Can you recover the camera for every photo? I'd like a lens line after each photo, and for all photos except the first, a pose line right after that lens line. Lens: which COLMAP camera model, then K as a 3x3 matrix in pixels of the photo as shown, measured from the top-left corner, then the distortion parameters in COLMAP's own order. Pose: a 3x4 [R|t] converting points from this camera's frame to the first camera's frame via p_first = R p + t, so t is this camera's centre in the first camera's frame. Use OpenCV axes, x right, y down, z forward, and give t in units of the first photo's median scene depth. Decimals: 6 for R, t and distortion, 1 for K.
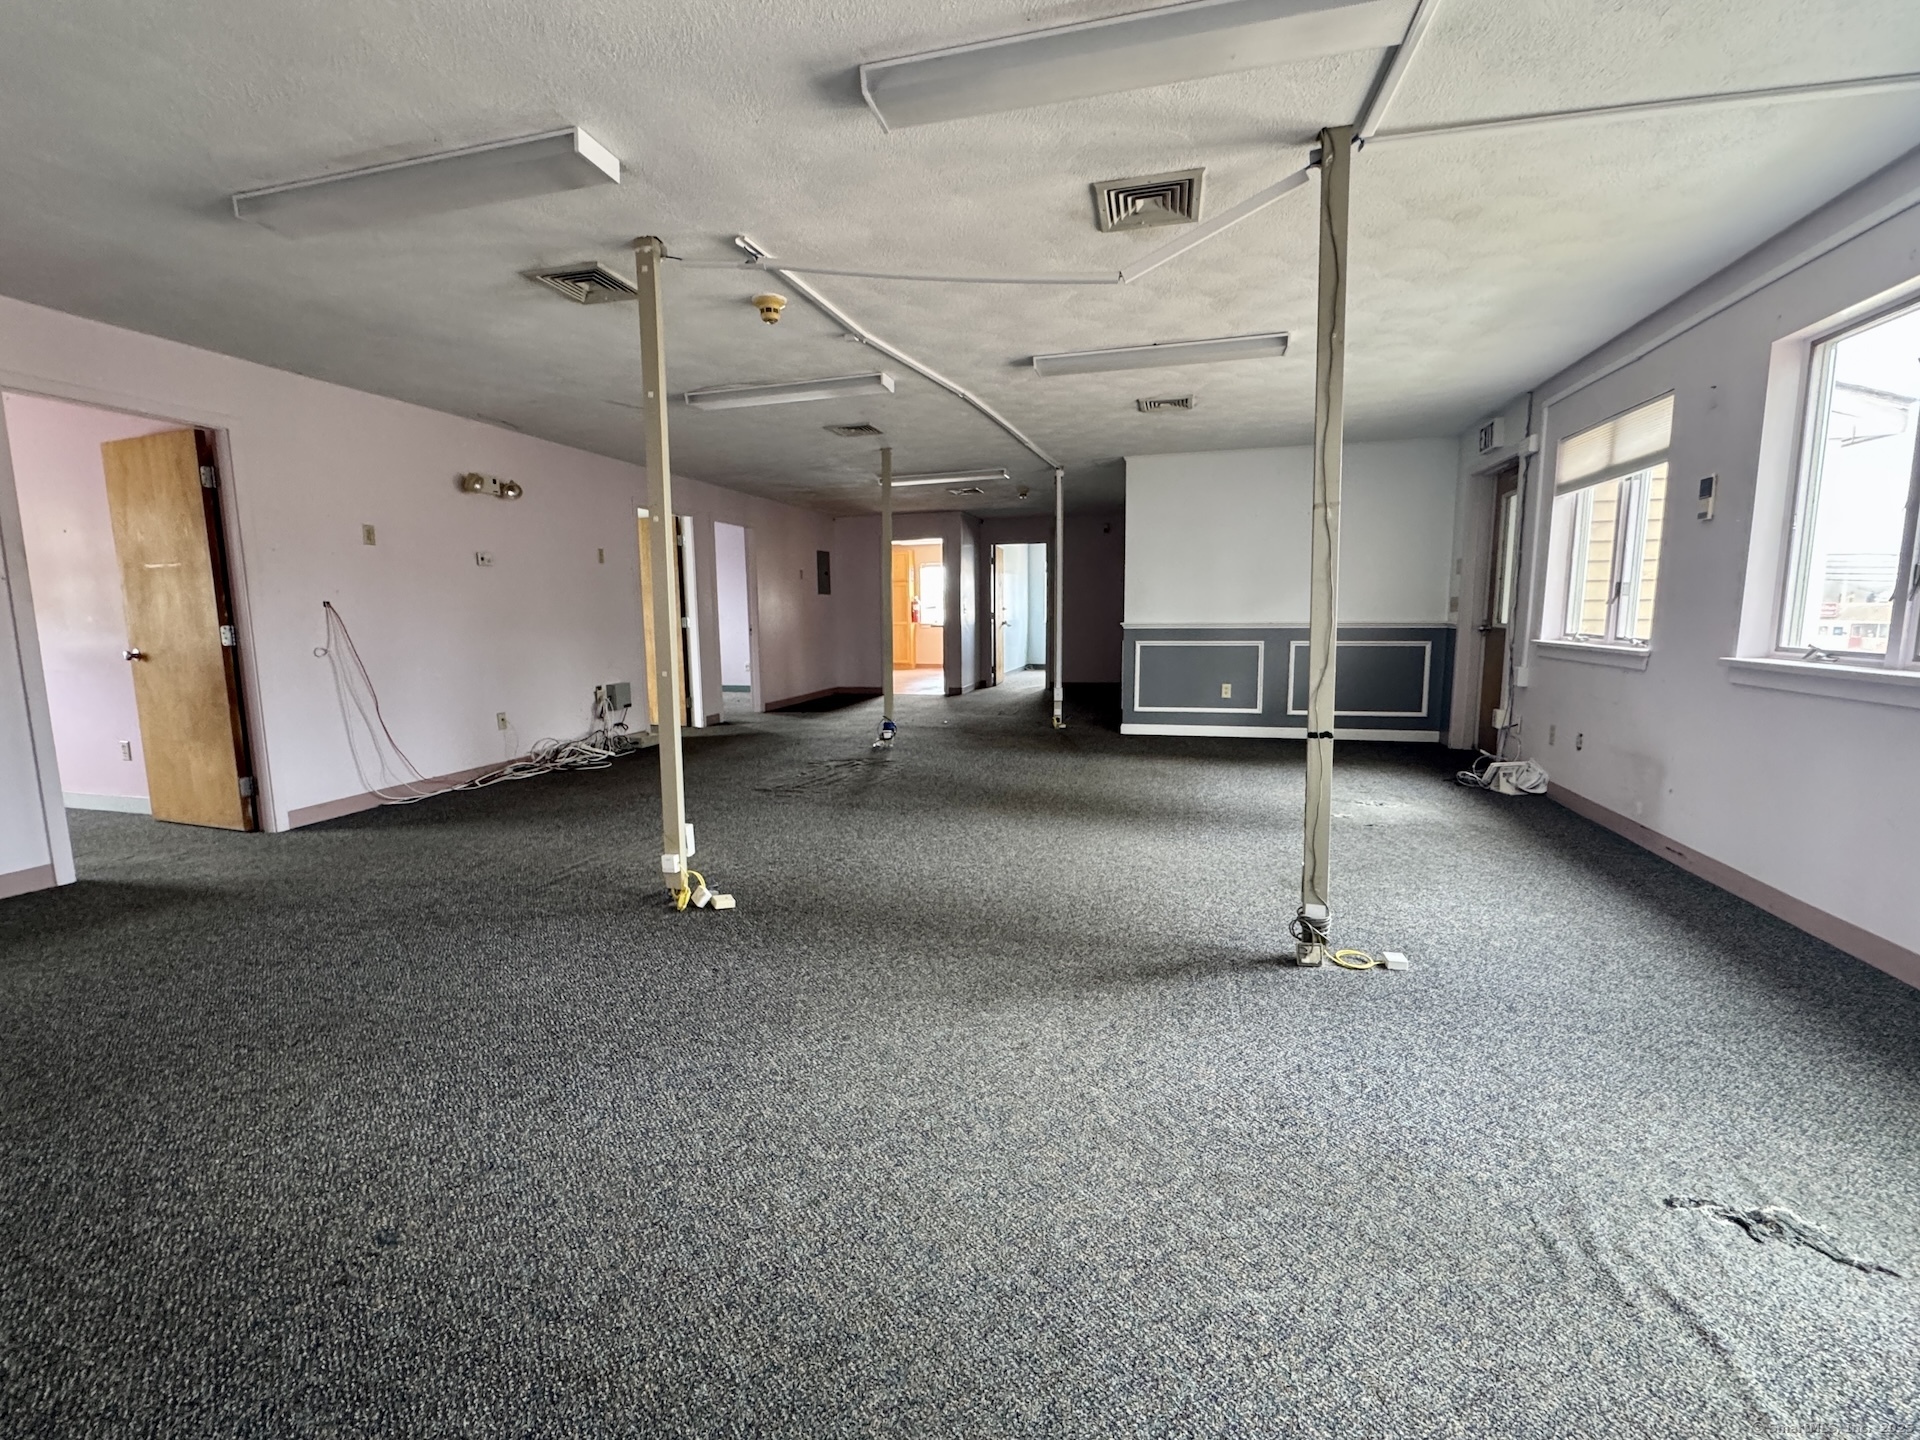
lens RADIAL K [[779.2, 0, 954.4], [0, 779.2, 719.4], [0, 0, 1]] dist [0.001854, 0.000503]
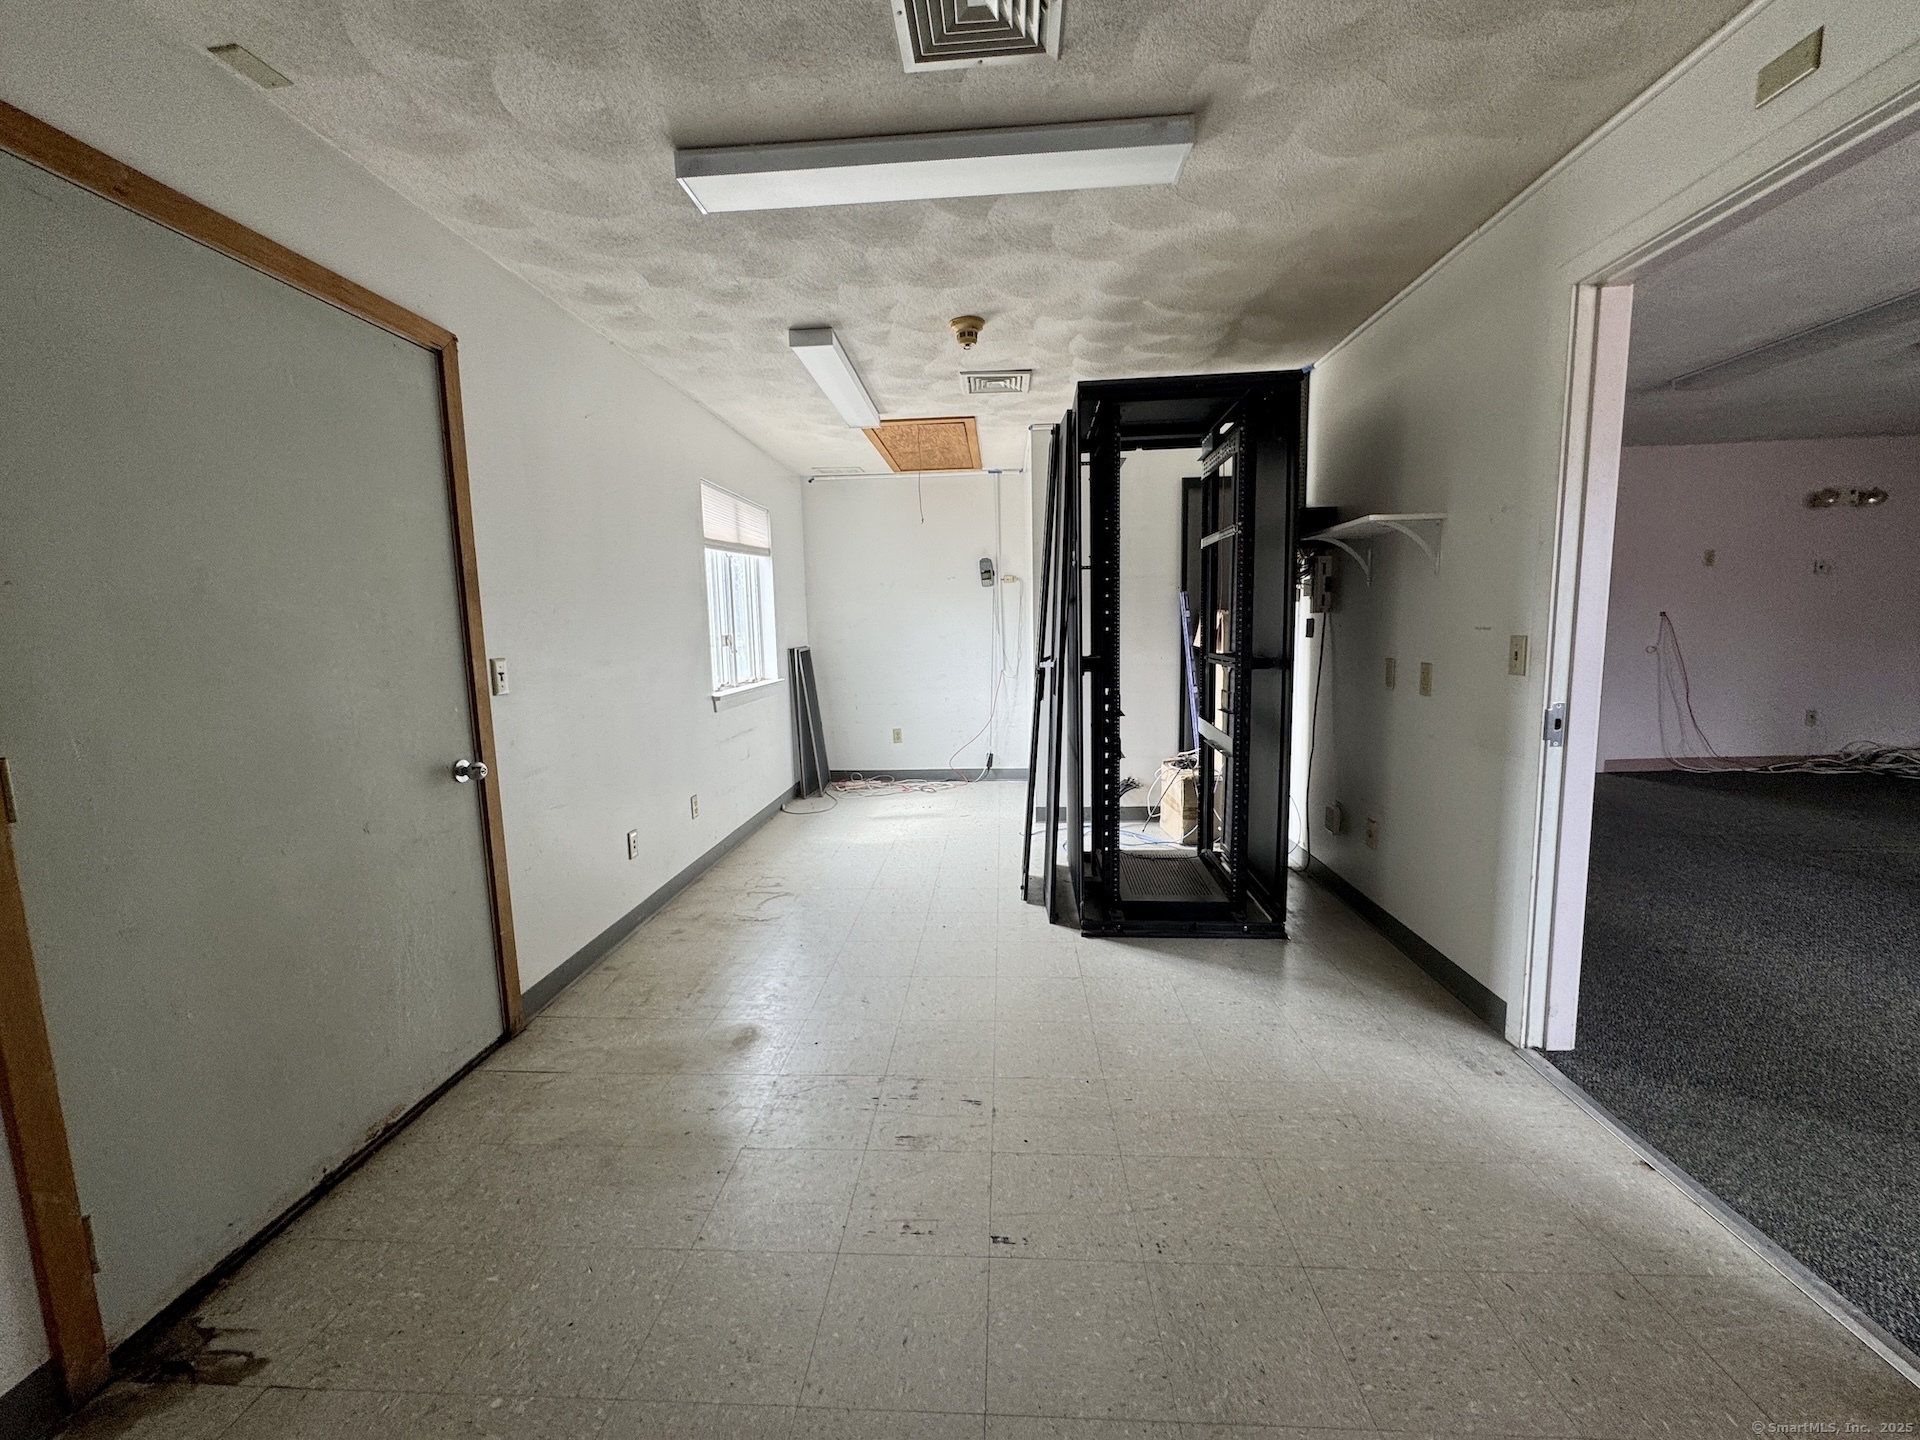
lens RADIAL K [[779.2, 0, 946.3], [0, 779.2, 723.3], [0, 0, 1]] dist [0.001854, 0.000503]
pose [[0.198827, 0.127854, -0.971659, 0.237493], [-0.103327, 0.988663, 0.108948, 0.016713], [0.974572, 0.078737, 0.209784, -0.398175]]
